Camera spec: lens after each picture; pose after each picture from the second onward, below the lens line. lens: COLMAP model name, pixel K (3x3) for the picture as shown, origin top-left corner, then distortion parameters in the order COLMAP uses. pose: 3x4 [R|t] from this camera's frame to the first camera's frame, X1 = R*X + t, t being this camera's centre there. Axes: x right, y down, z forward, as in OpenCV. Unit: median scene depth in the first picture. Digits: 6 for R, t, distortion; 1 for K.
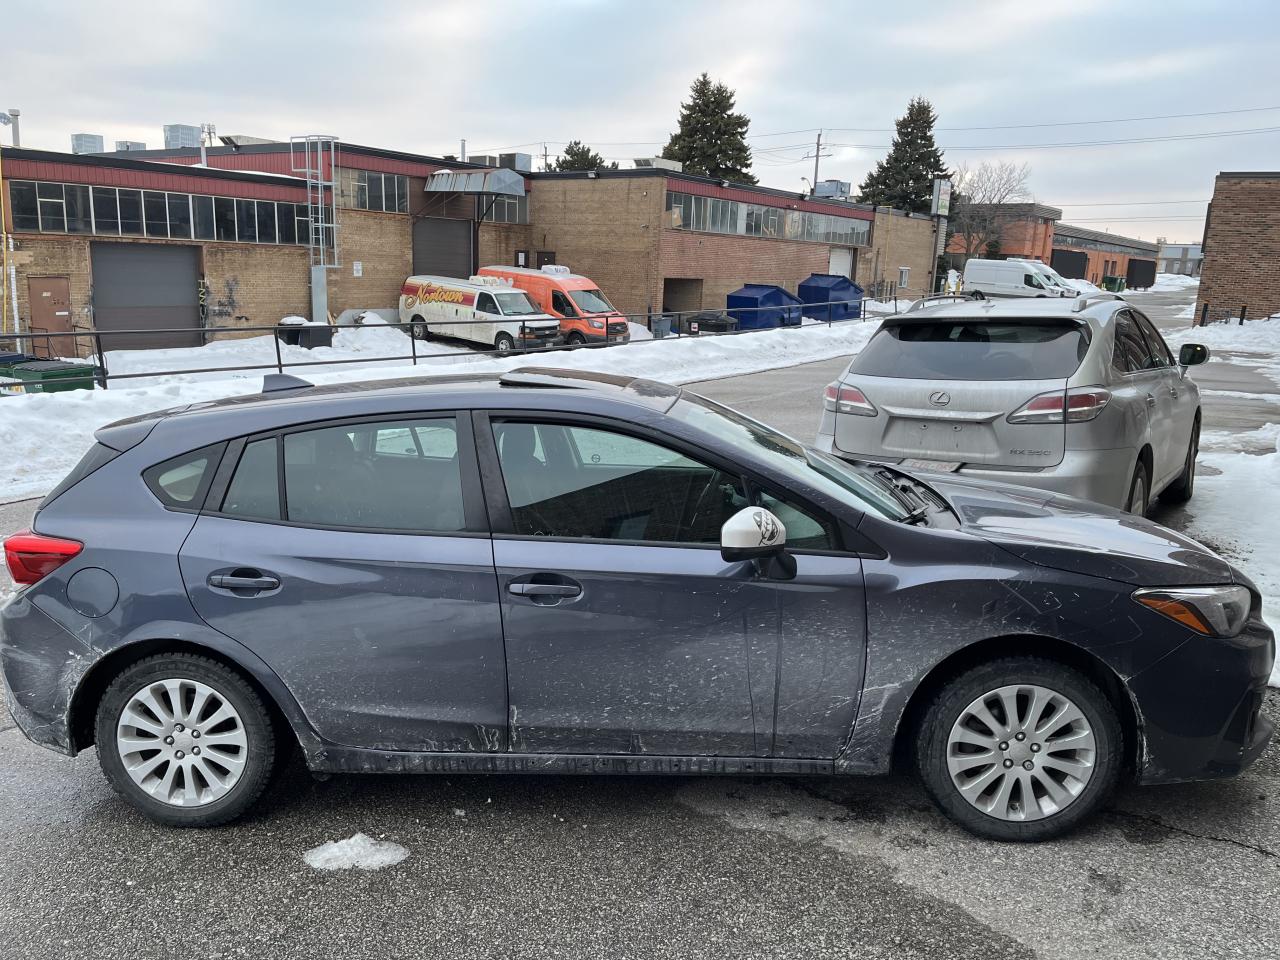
lens RADIAL K [[1009.1, 0, 610.2], [0, 1009.1, 487.1], [0, 0, 1]] dist [0.072964, -0.099914]
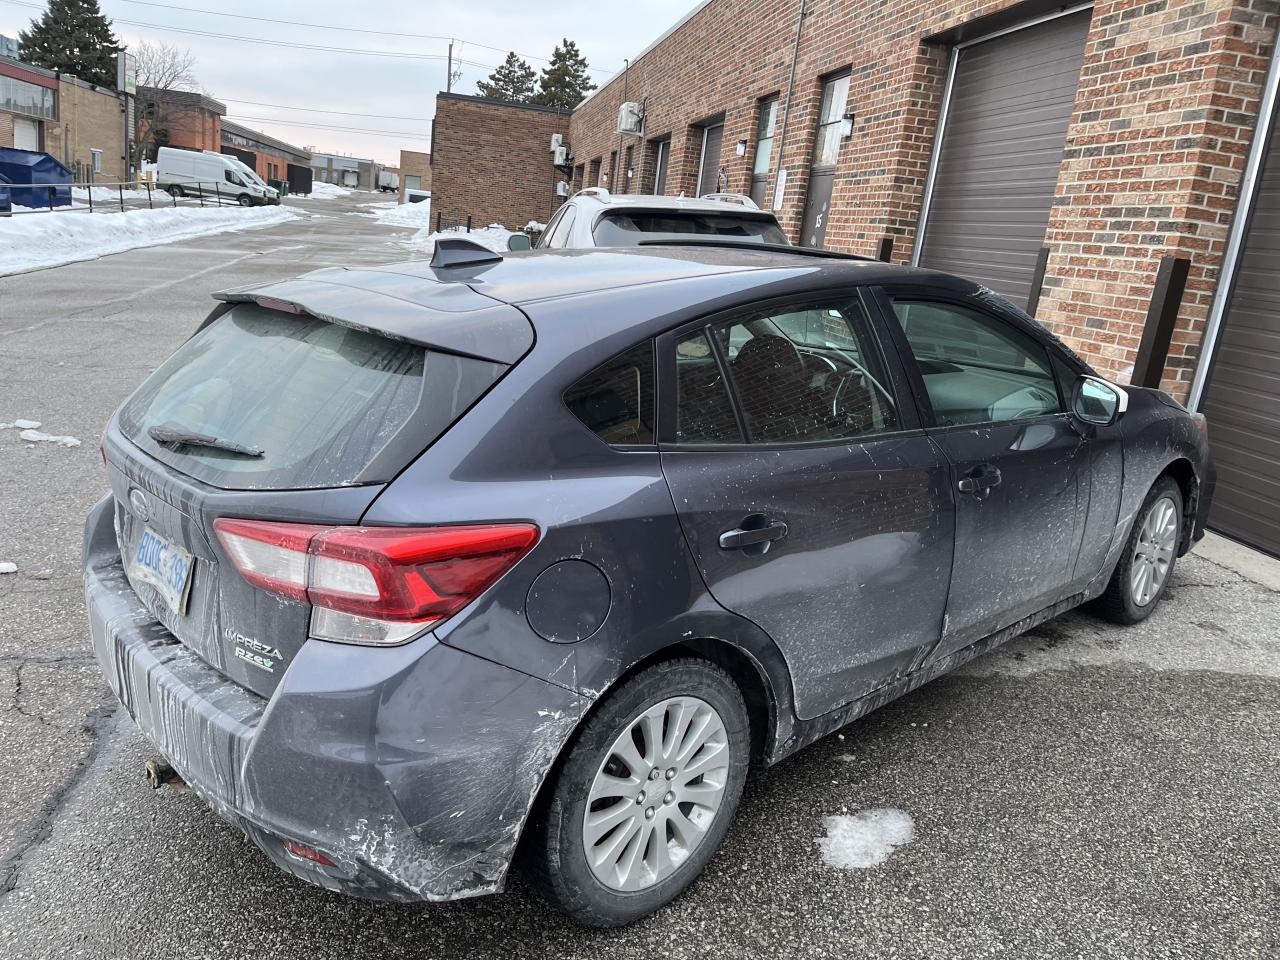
lens RADIAL K [[1009.1, 0, 636.3], [0, 1009.1, 483.8], [0, 0, 1]] dist [0.072964, -0.099914]
pose [[0.660332, -0.143786, 0.737080, -0.098703], [0.077860, 0.989318, 0.123239, -0.003668], [-0.746927, -0.023990, 0.664473, 0.063705]]
